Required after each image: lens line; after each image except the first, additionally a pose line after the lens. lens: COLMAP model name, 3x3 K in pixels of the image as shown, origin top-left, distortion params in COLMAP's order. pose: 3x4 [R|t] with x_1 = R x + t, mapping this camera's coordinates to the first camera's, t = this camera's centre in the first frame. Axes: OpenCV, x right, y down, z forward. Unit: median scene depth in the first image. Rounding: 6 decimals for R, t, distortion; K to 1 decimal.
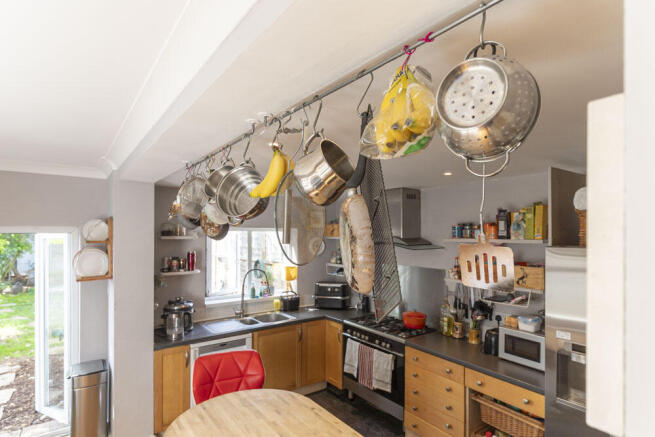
lens RADIAL K [[350.5, 0, 325.5], [0, 350.5, 231.3], [0, 0, 1]] dist [-0.000764, 0.000072]
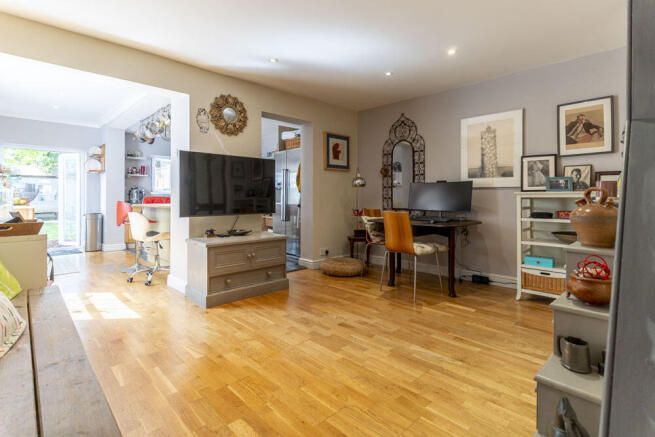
lens RADIAL K [[326.8, 0, 328.2], [0, 326.8, 191.6], [0, 0, 1]] dist [-0.000335, -0.000050]
pose [[0.990438, 0.001071, 0.137954, 0.468573], [0.000632, 0.999924, -0.012299, 0.264614], [-0.137956, 0.012268, 0.990362, -1.147016]]
